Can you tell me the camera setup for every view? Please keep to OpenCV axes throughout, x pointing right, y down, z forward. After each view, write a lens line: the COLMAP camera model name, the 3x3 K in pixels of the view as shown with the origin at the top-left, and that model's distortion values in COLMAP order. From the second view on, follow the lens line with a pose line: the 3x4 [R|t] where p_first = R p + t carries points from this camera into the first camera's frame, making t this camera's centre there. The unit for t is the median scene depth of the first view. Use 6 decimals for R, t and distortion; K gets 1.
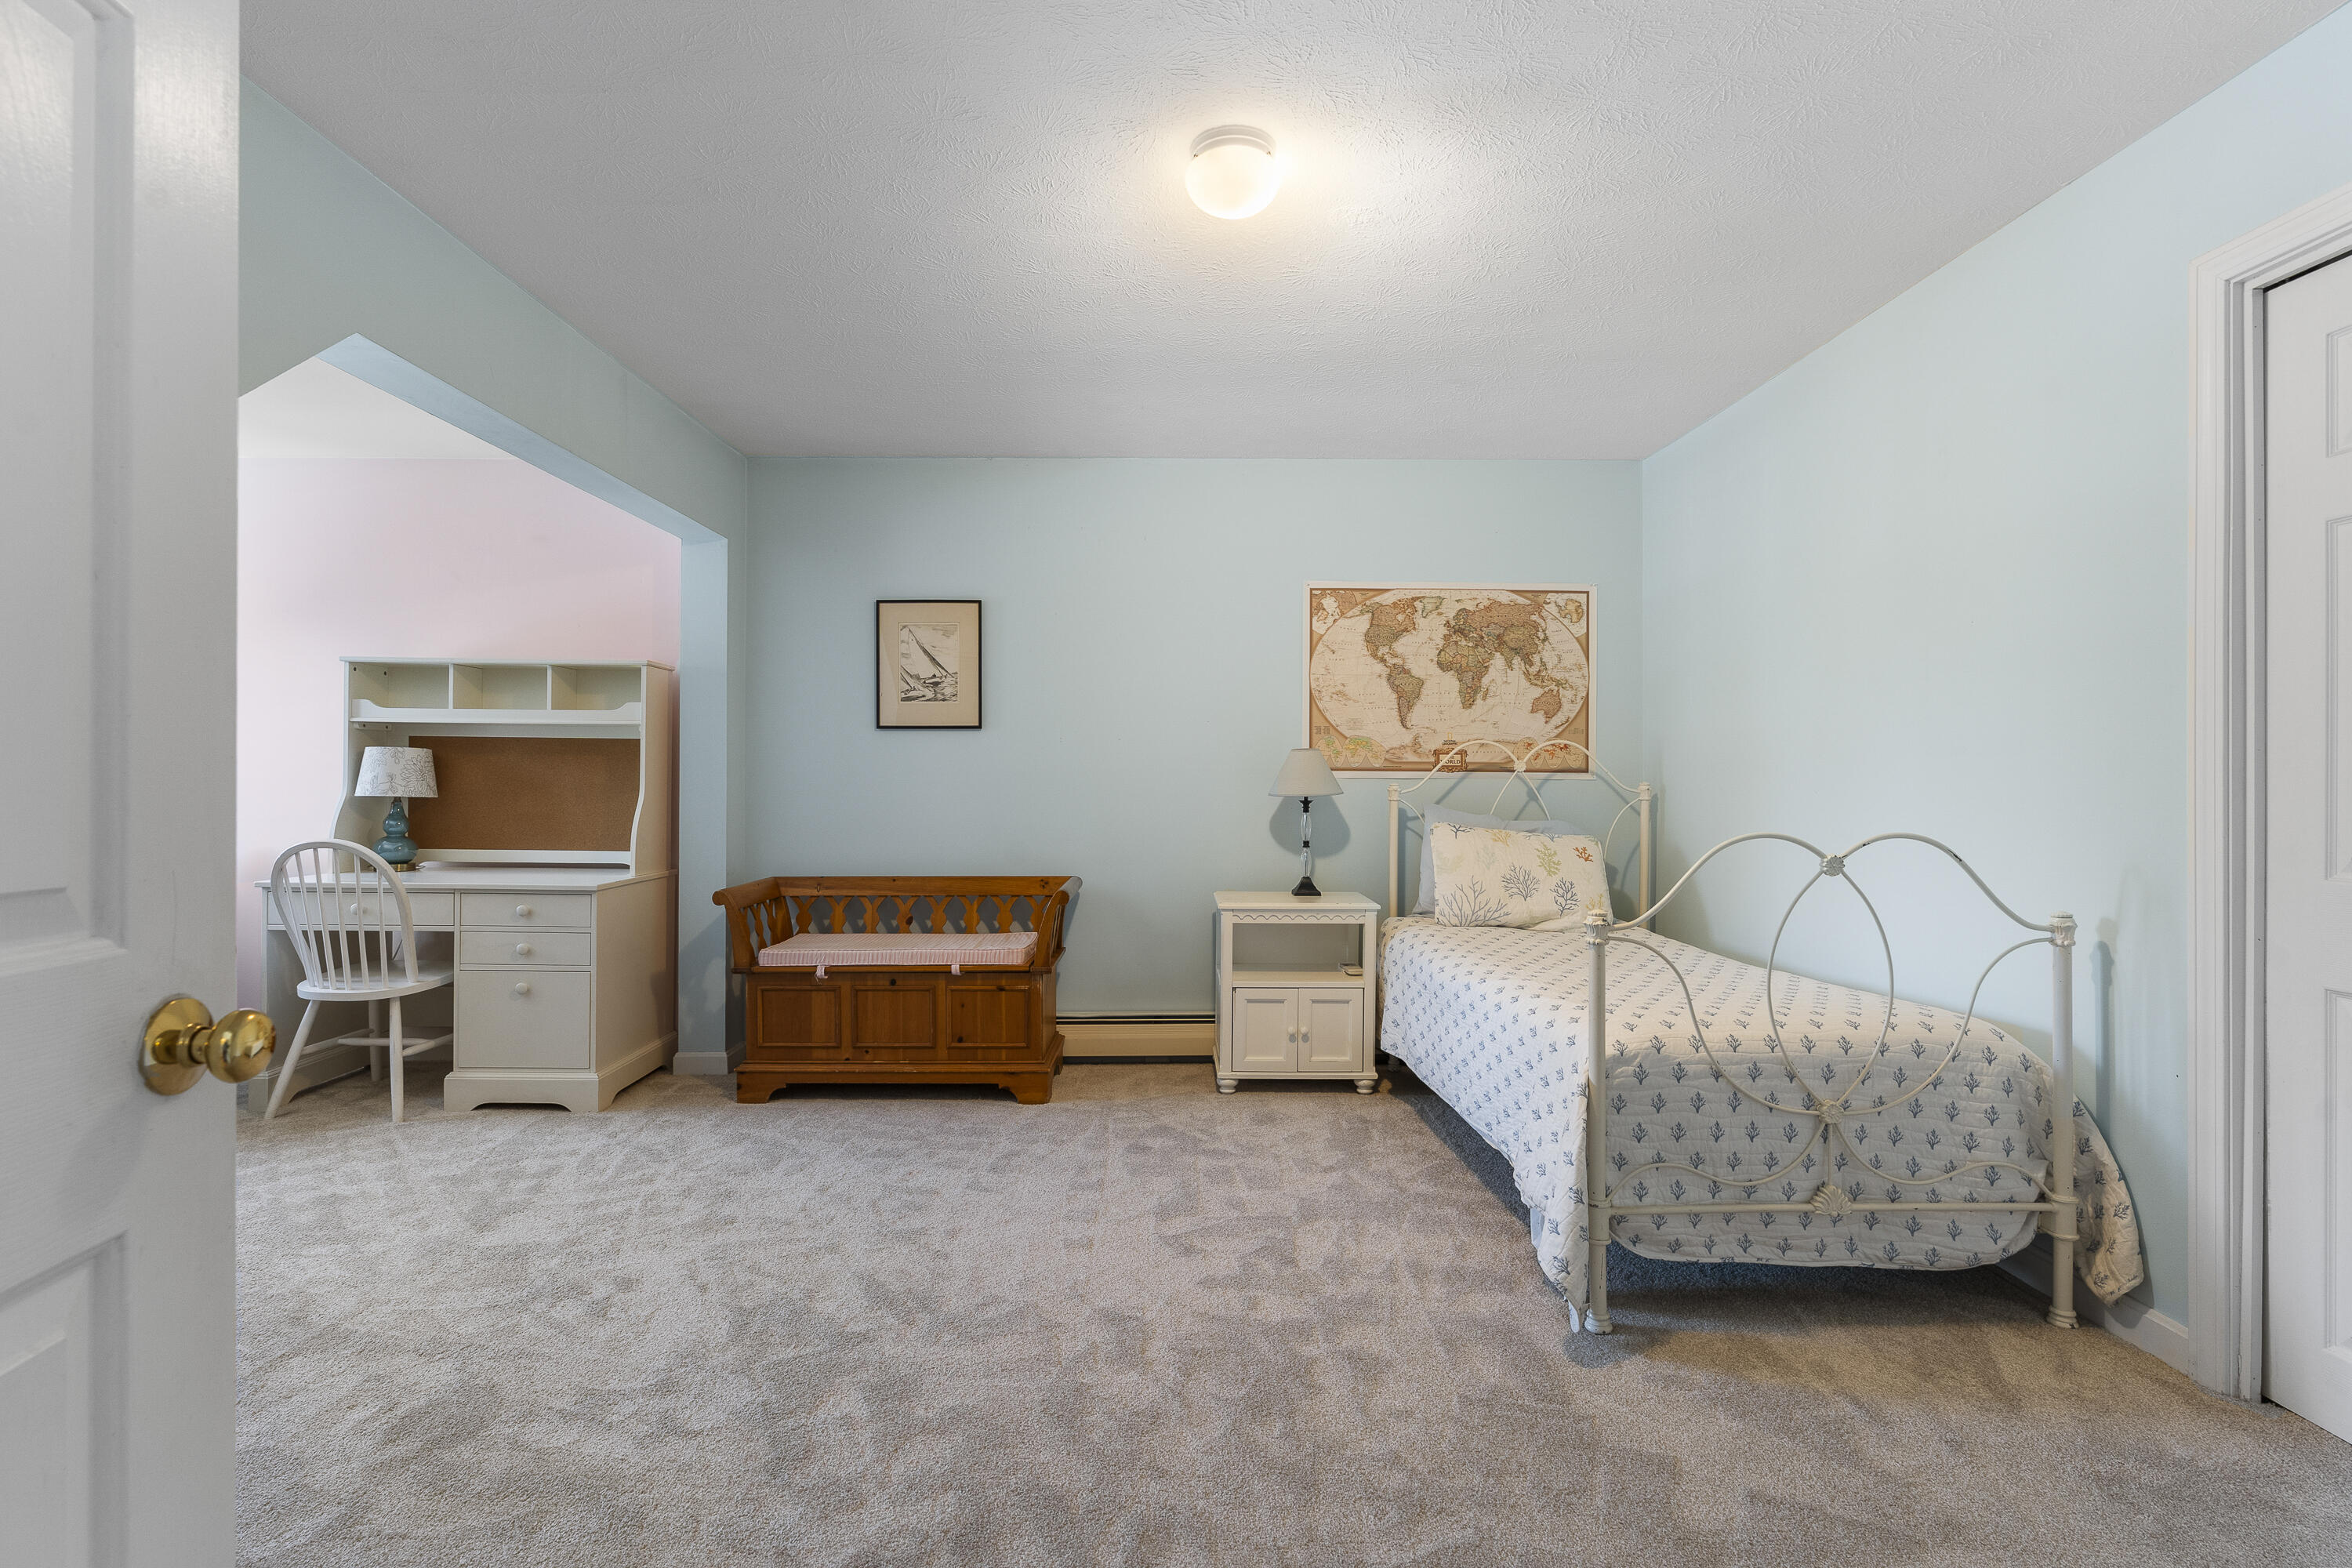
lens RADIAL K [[1080.8, 0, 1174.4], [0, 1080.8, 796.0], [0, 0, 1]] dist [-0.003130, 0.000303]
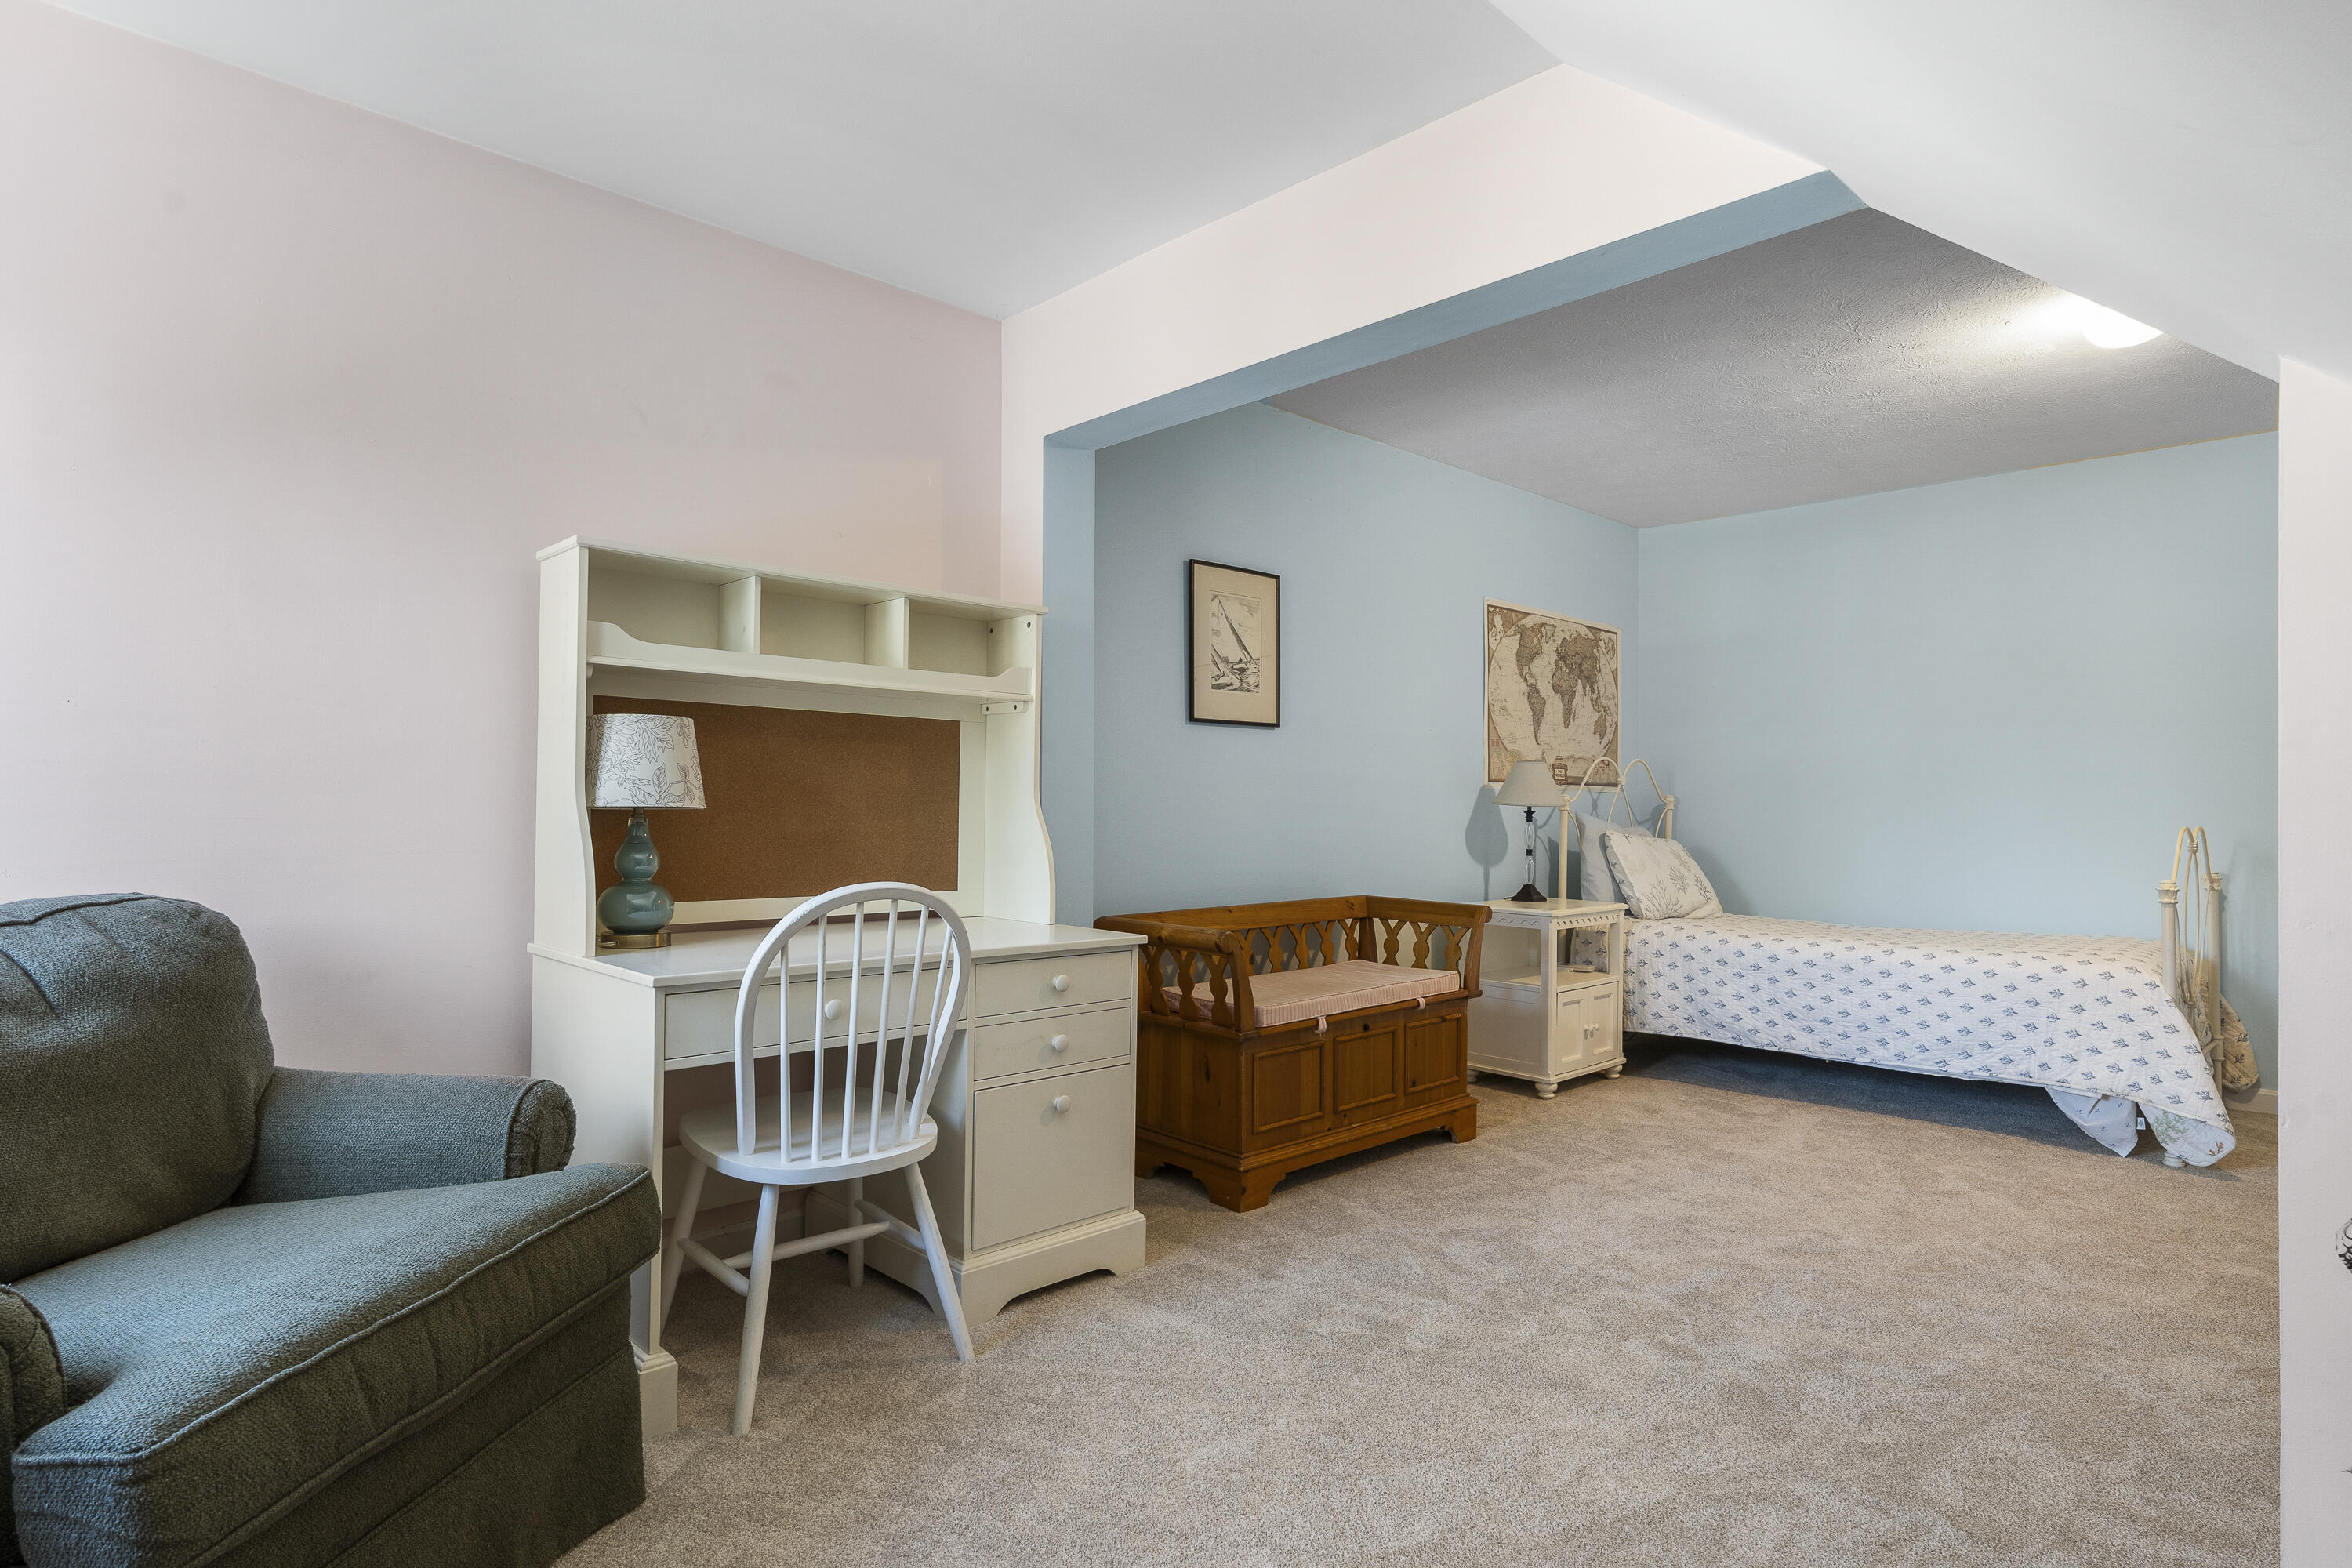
lens RADIAL K [[1210.2, 0, 1178.5], [0, 1210.2, 803.9], [0, 0, 1]] dist [0.002717, -0.001358]
pose [[0.738516, 0.000763, 0.674235, -0.927092], [0.002573, 0.999989, -0.003949, 0.001640], [-0.674231, 0.004651, 0.738506, 0.371100]]
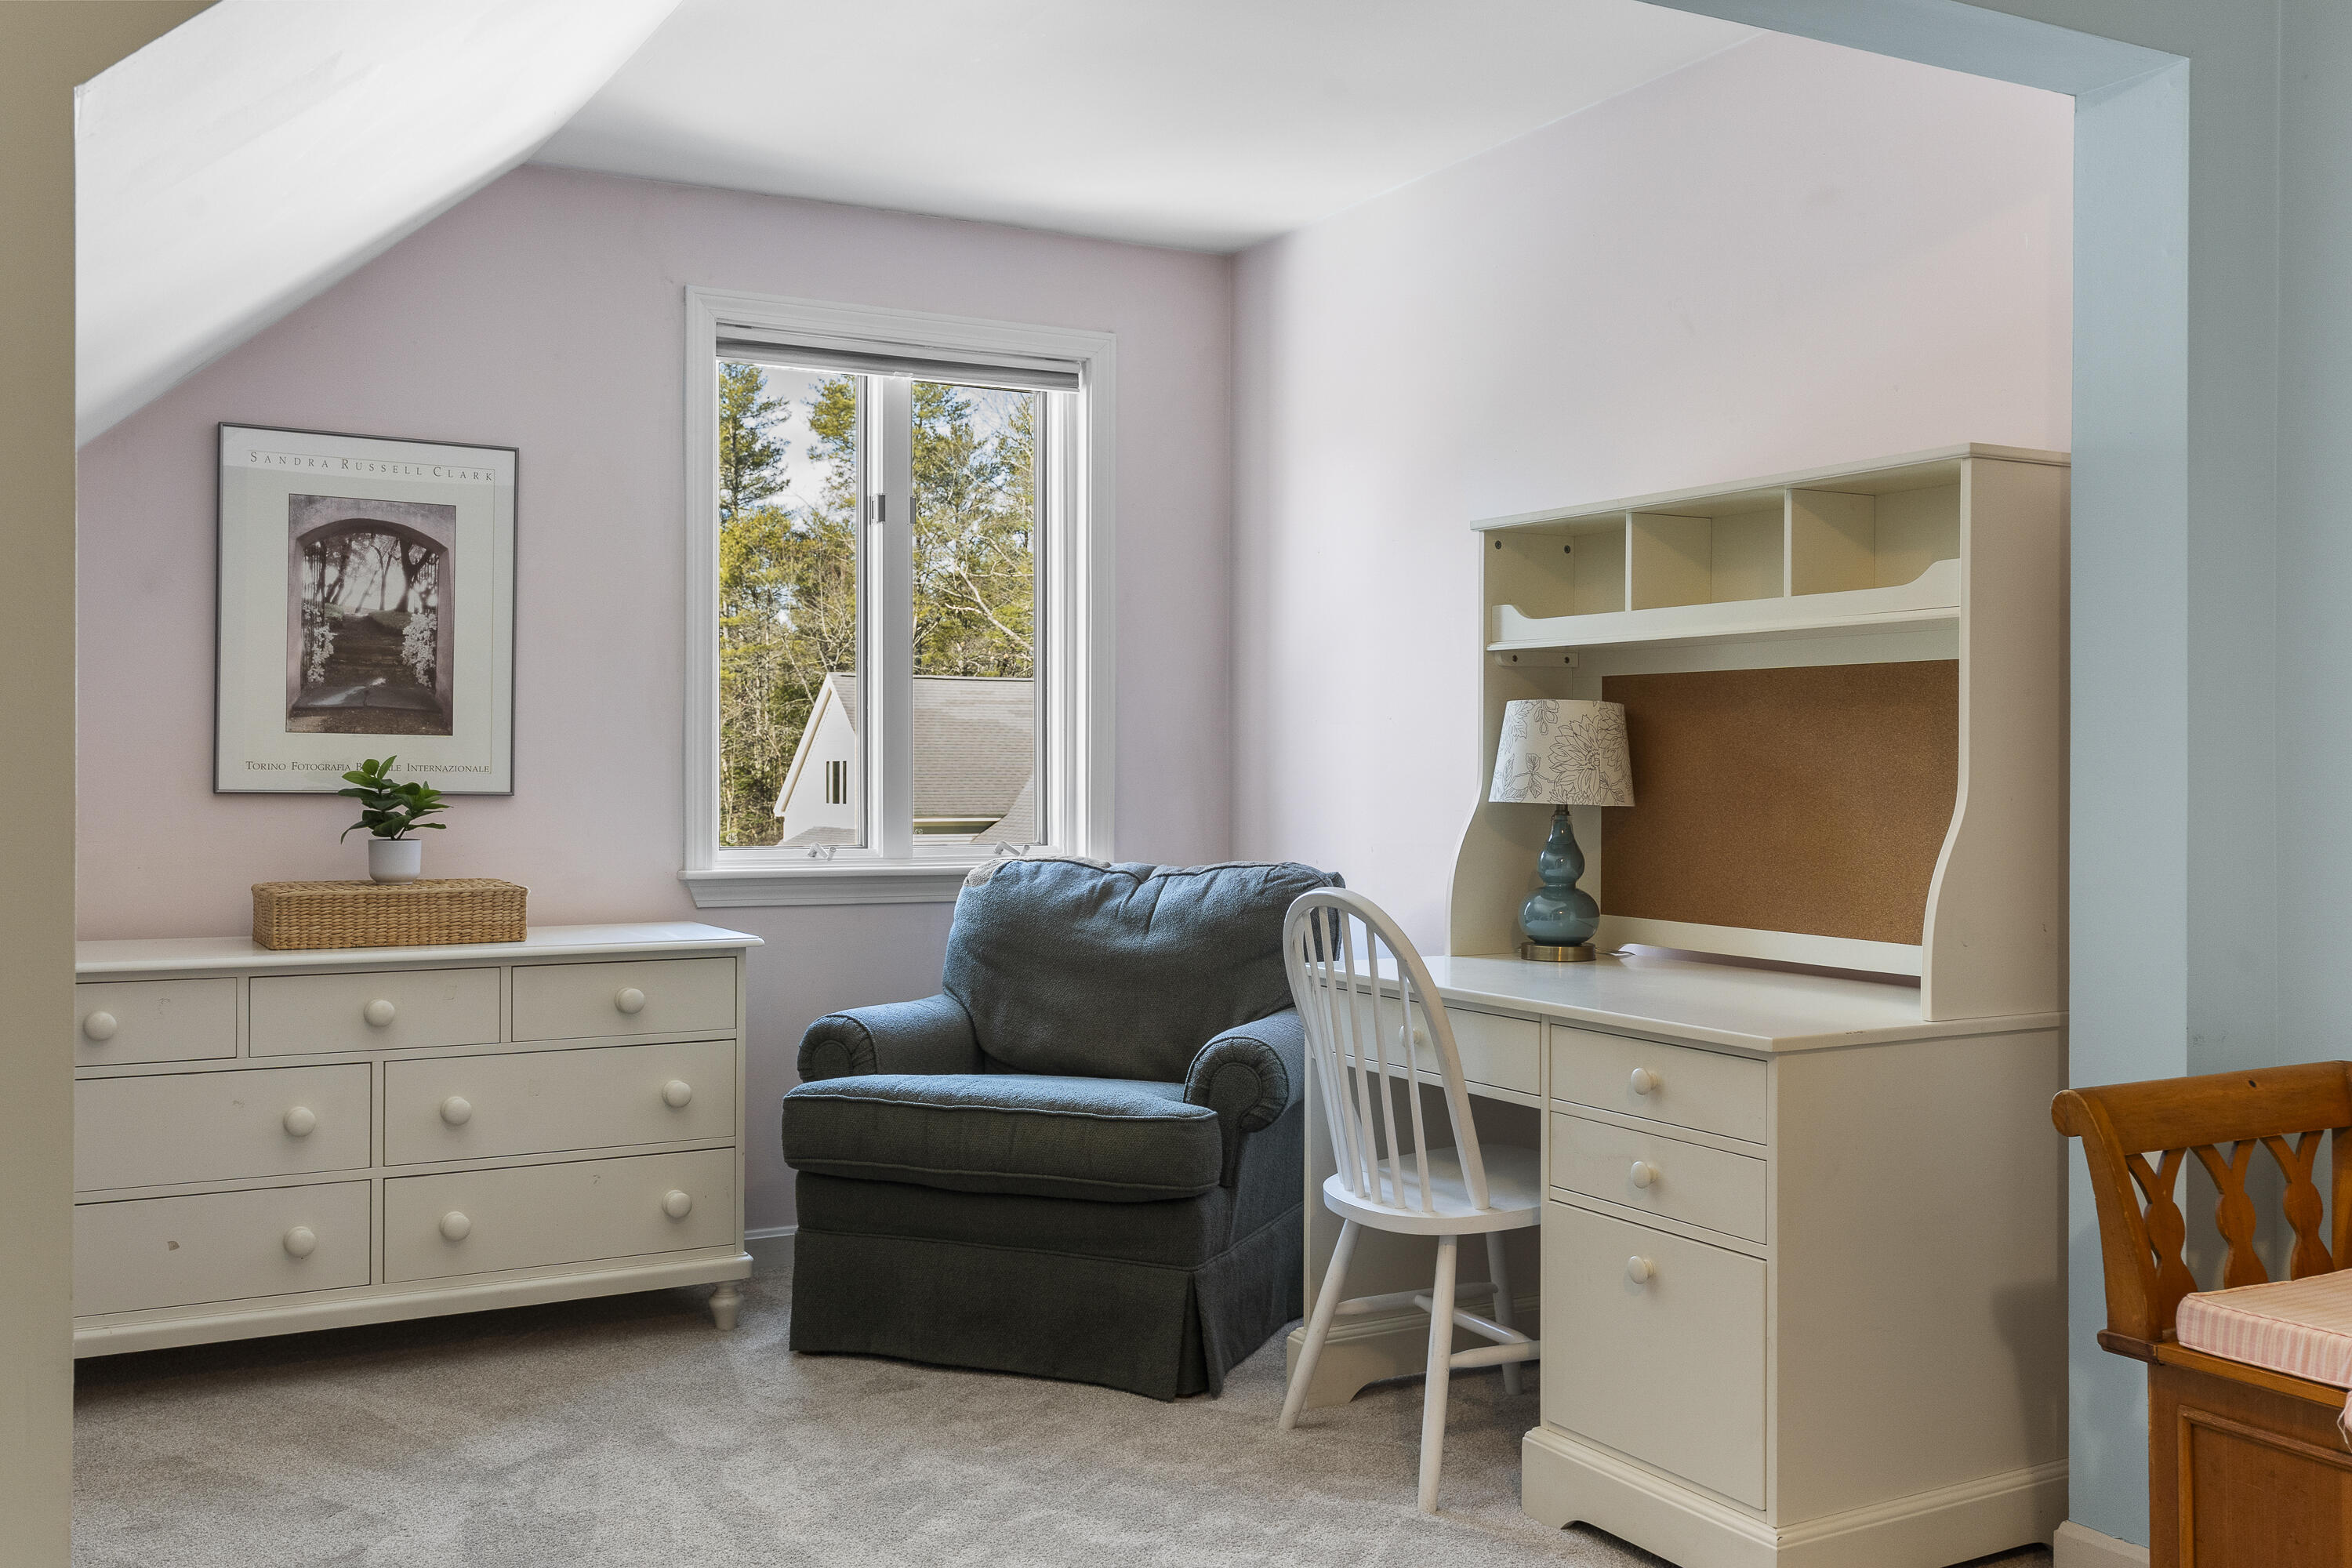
lens RADIAL K [[2176.7, 0, 1184.5], [0, 2176.7, 776.5], [0, 0, 1]] dist [0.038732, 0.000000]
pose [[0.480987, -0.001620, -0.876726, 0.042671], [-0.012011, 0.999892, -0.008437, -0.001561], [0.876646, 0.014588, 0.480915, 0.392151]]
